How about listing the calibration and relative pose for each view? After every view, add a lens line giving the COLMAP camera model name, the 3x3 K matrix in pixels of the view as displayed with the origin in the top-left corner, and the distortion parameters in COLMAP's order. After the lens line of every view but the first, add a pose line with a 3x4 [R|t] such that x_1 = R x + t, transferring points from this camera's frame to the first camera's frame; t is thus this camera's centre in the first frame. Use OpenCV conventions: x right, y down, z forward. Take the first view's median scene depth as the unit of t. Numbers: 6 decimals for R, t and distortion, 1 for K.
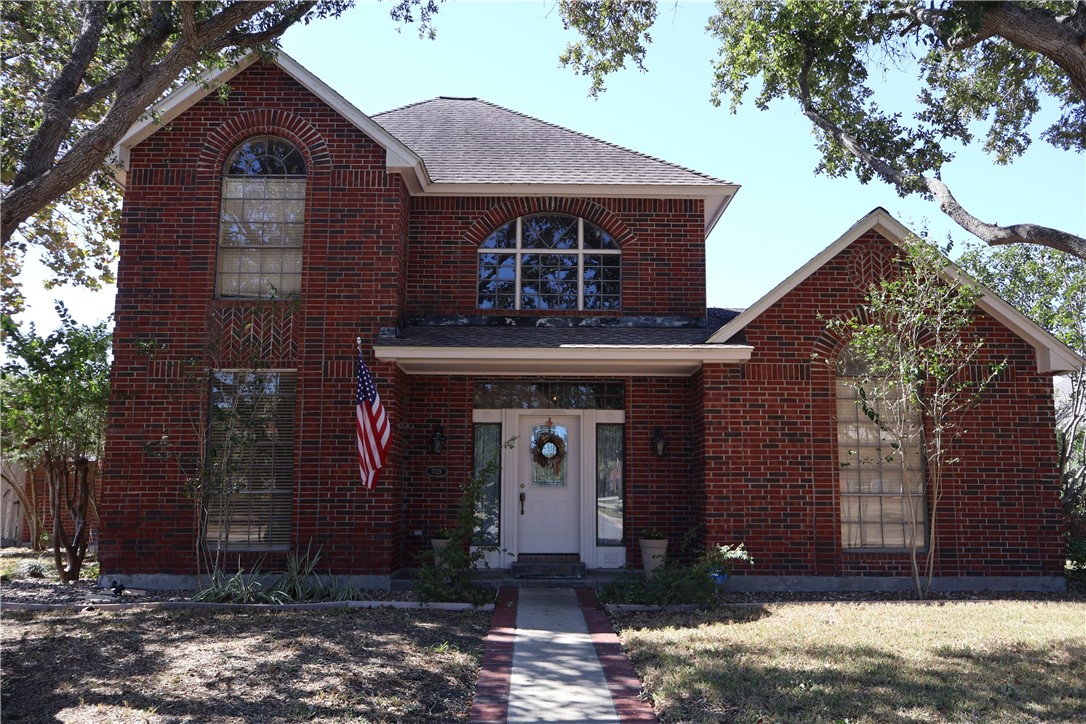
lens RADIAL K [[911.5, 0, 546.8], [0, 911.5, 362.8], [0, 0, 1]] dist [-0.005158, 0.001242]
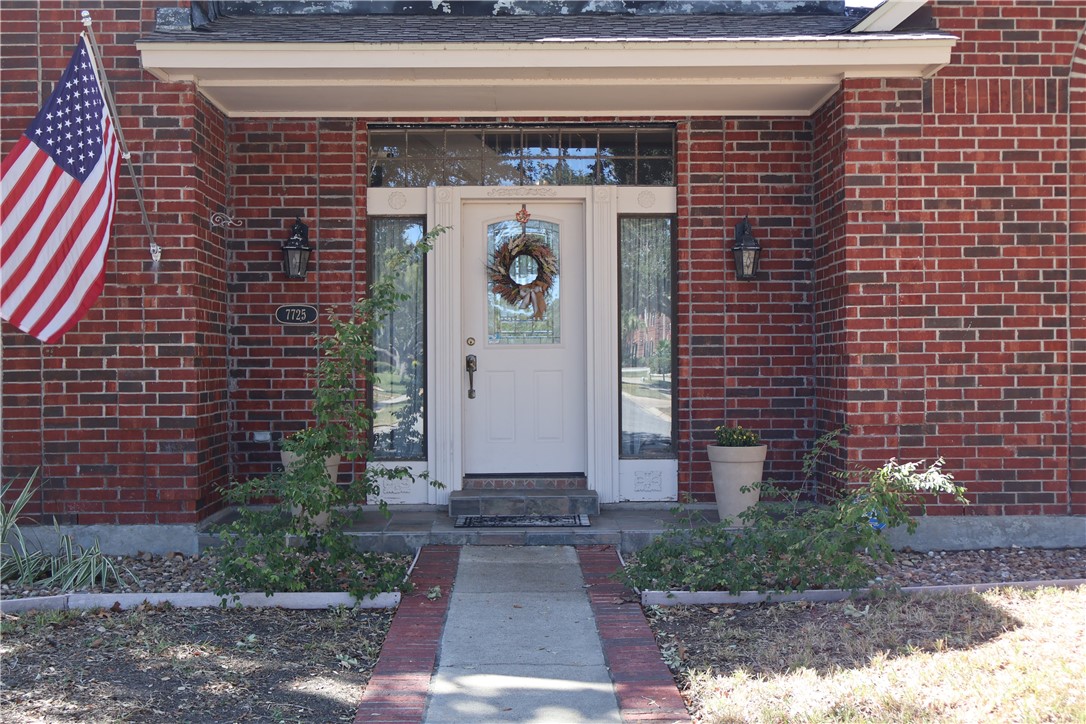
lens RADIAL K [[1352.7, 0, 547.7], [0, 1352.7, 362.3], [0, 0, 1]] dist [-0.004823, 0.000000]
pose [[0.999917, -0.011482, 0.005777, 0.011996], [0.010553, 0.989958, 0.140968, 0.045880], [-0.007337, -0.140895, 0.989997, 0.286113]]
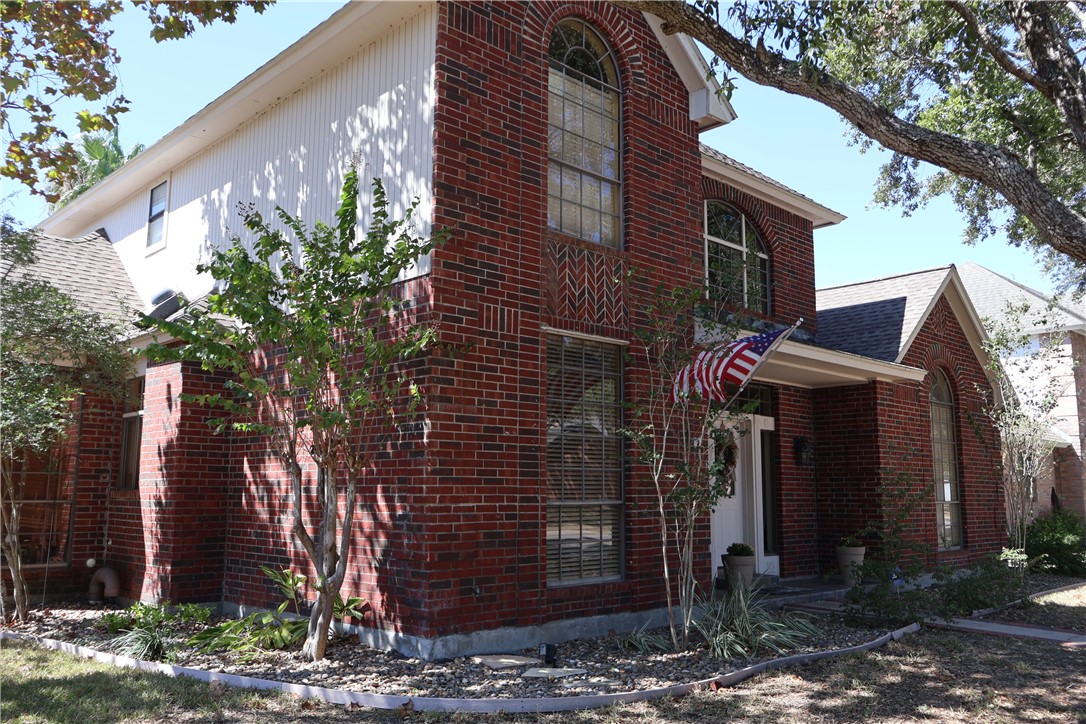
lens RADIAL K [[911.5, 0, 546.2], [0, 911.5, 365.1], [0, 0, 1]] dist [-0.005158, 0.001242]
pose [[0.722339, 0.098237, 0.684527, -0.845717], [-0.100212, 0.994280, -0.036942, 0.061686], [-0.684240, -0.041913, 0.728051, 0.489086]]
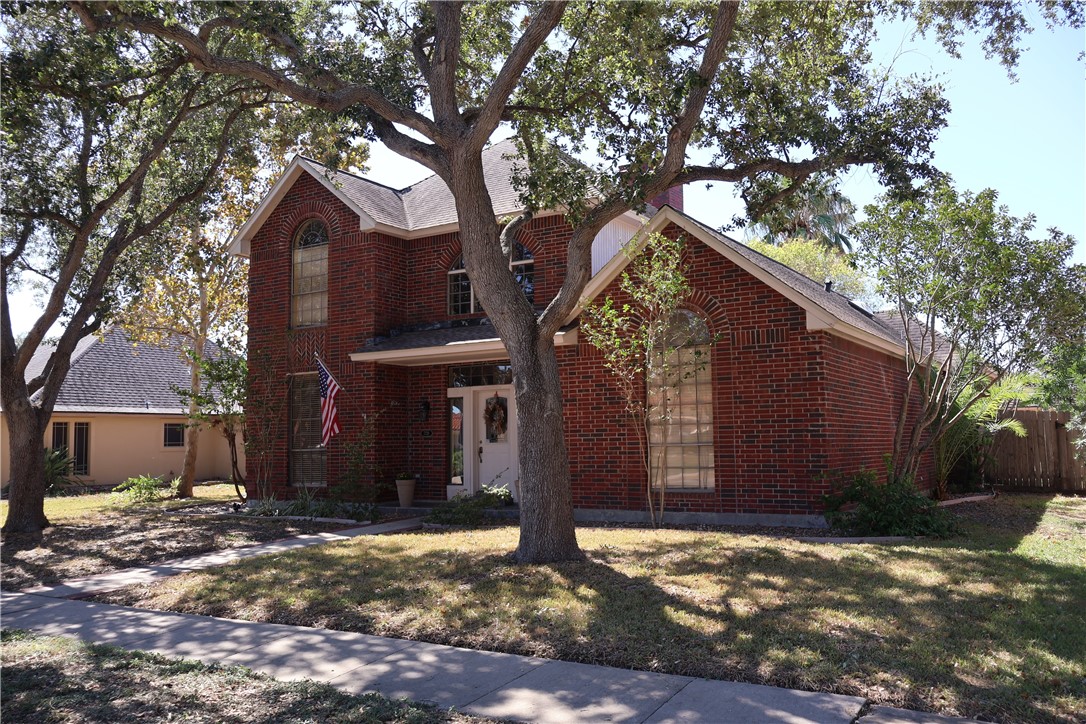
lens RADIAL K [[911.5, 0, 543.4], [0, 911.5, 370.6], [0, 0, 1]] dist [-0.005158, 0.001242]
pose [[0.840927, -0.062413, -0.537537, 0.861018], [0.091741, 0.995391, 0.027946, -0.002684], [0.533315, -0.072815, 0.842777, -0.101997]]
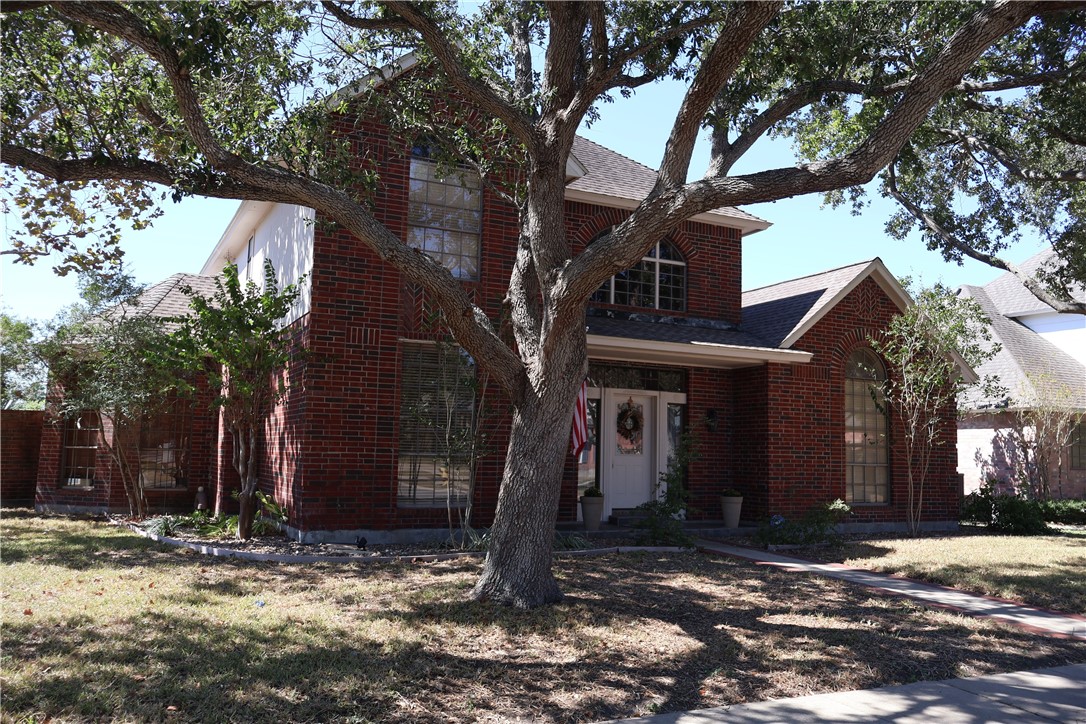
lens RADIAL K [[911.5, 0, 548.9], [0, 911.5, 358.7], [0, 0, 1]] dist [-0.005158, 0.001242]
pose [[0.898972, 0.064295, 0.433262, -0.677843], [-0.081807, 0.996408, 0.021876, -0.007514], [-0.430300, -0.055110, 0.901002, -0.038858]]
